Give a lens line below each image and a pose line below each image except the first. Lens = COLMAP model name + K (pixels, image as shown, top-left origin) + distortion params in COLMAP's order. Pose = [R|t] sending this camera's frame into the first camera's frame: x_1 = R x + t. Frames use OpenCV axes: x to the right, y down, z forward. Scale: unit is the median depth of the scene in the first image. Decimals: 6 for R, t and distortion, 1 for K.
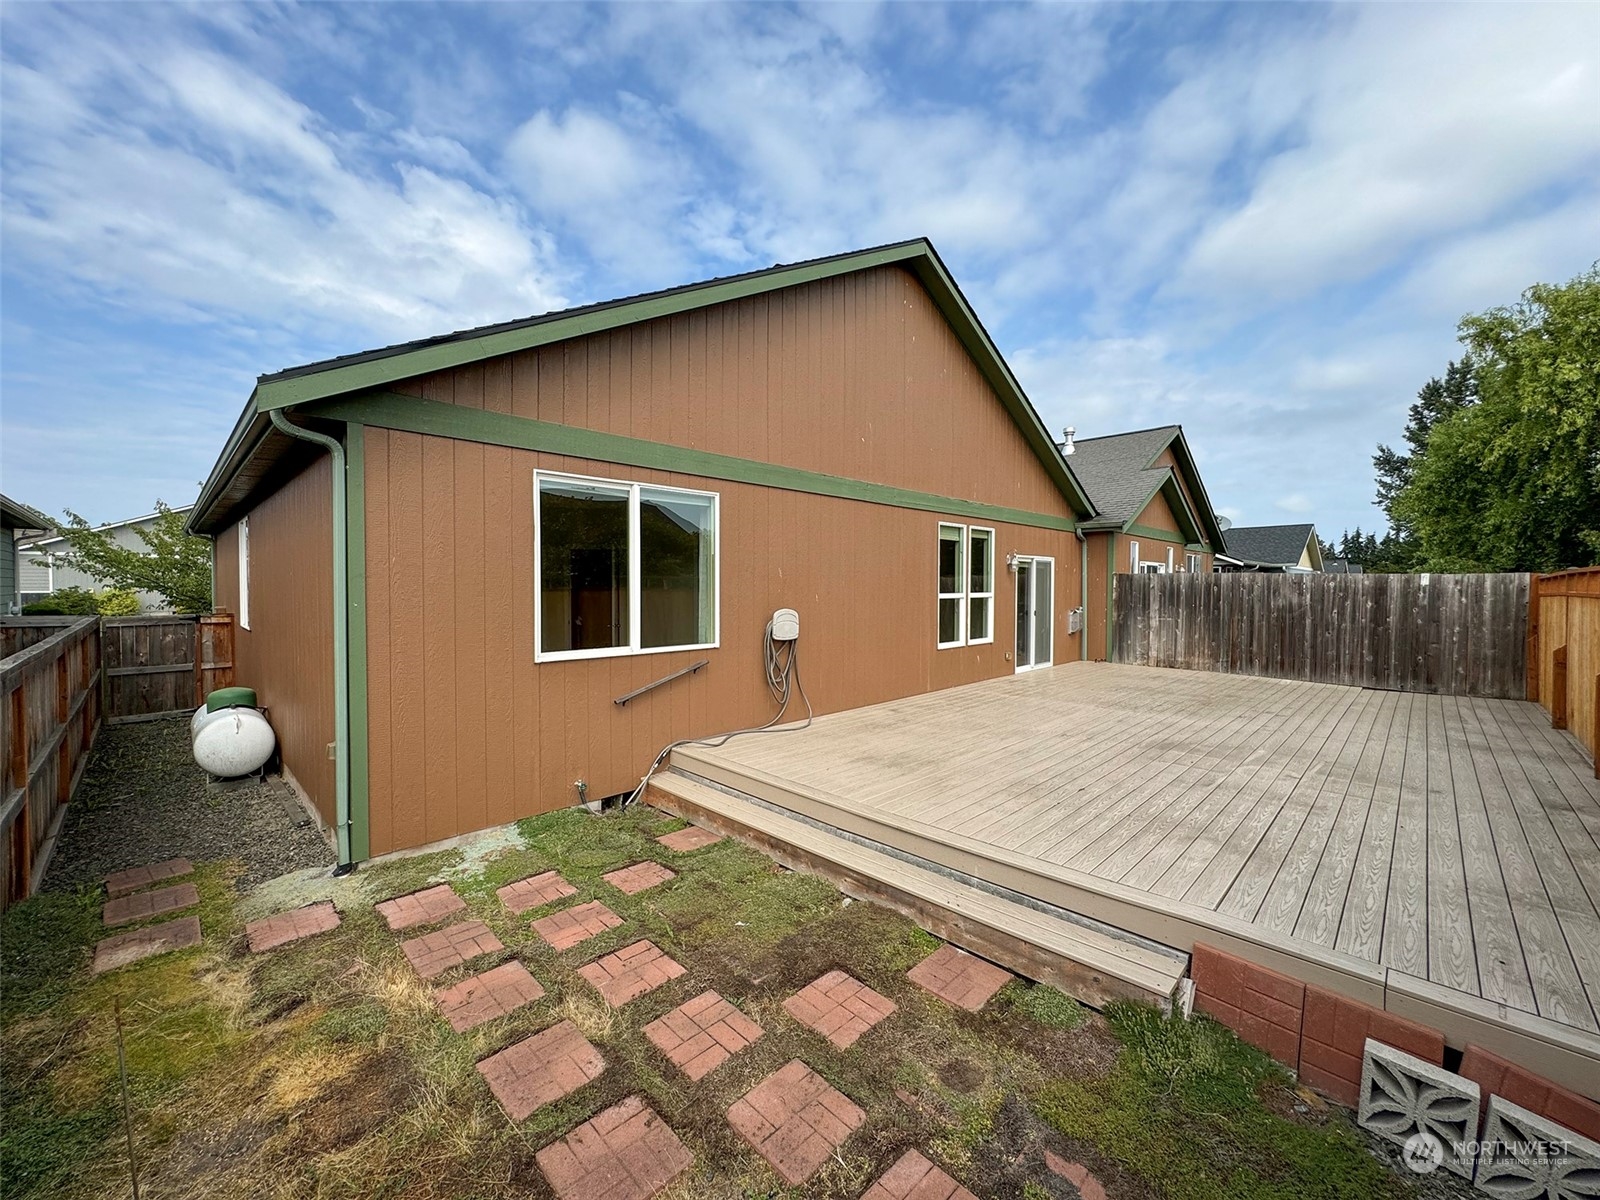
lens RADIAL K [[645.5, 0, 800.5], [0, 645.5, 603.5], [0, 0, 1]] dist [-0.002210, -0.000001]
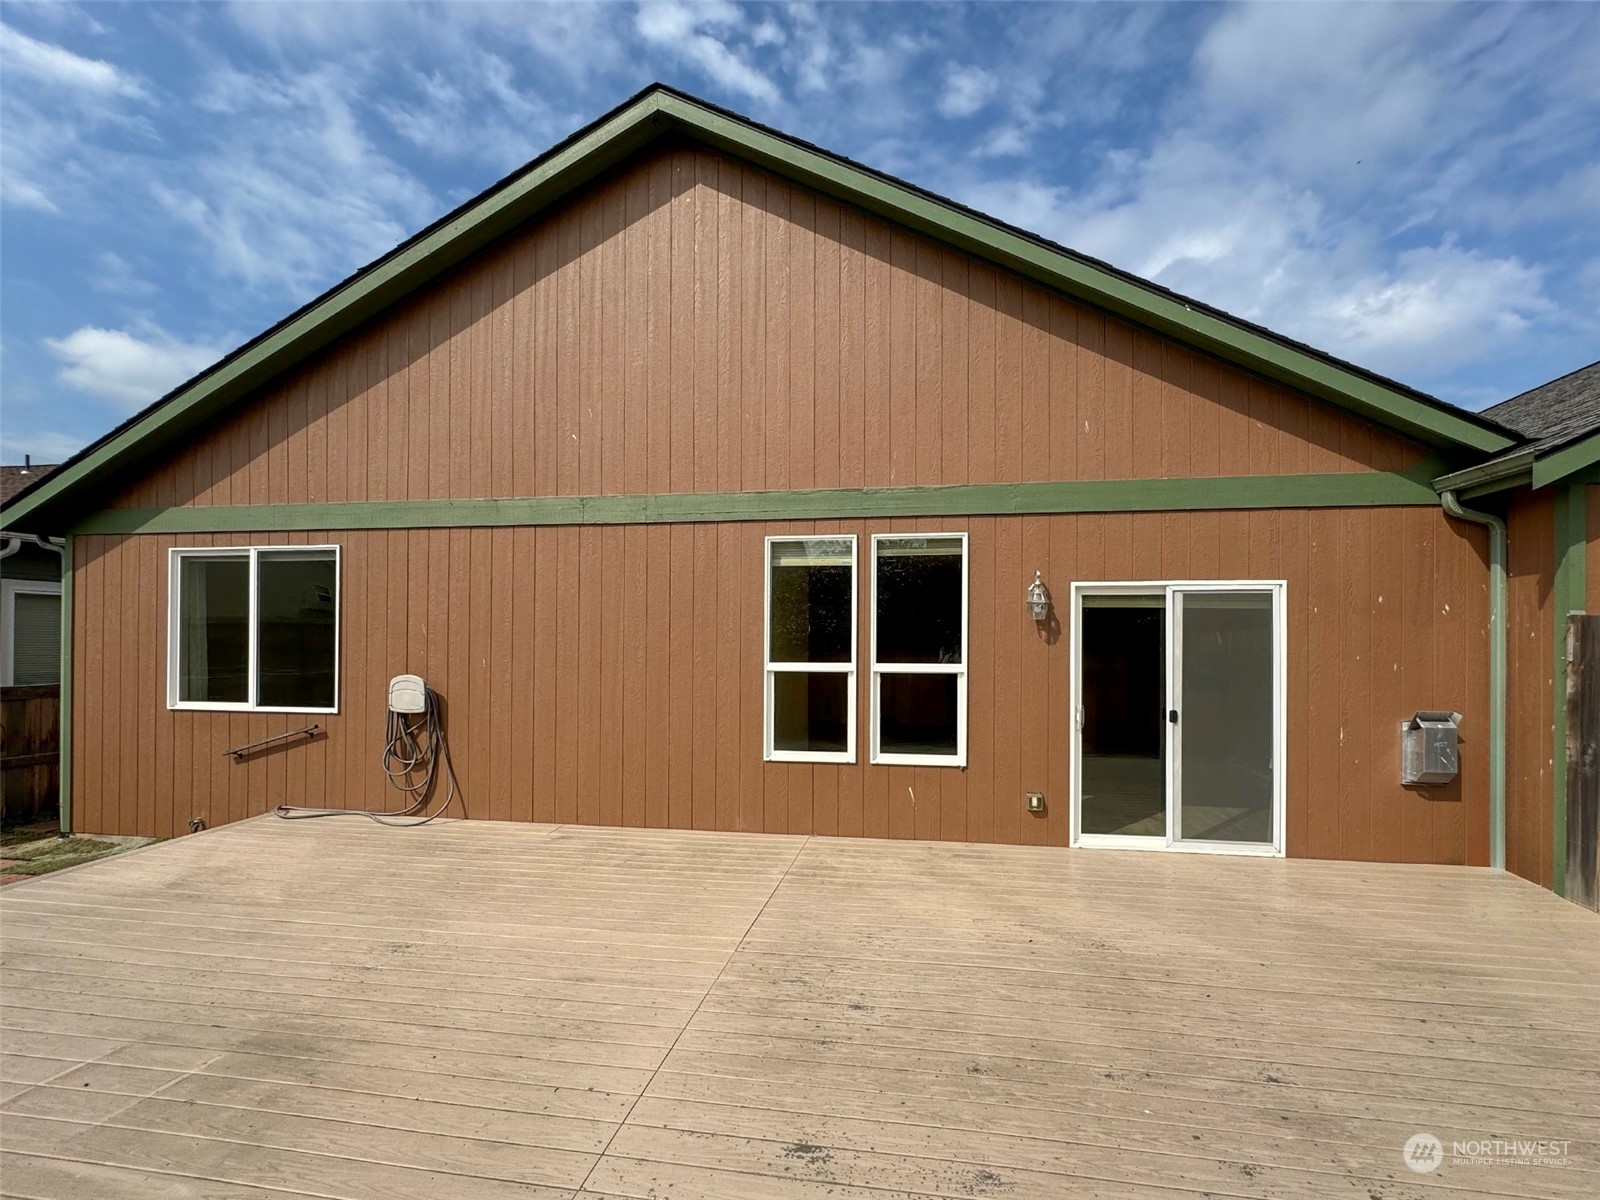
lens RADIAL K [[675.9, 0, 802.6], [0, 675.9, 654.7], [0, 0, 1]] dist [-0.003152, -0.000319]
pose [[0.585061, 0.002290, -0.810986, 0.710077], [-0.030359, 0.999357, -0.019079, -0.011536], [0.810421, 0.035783, 0.584754, 0.668661]]
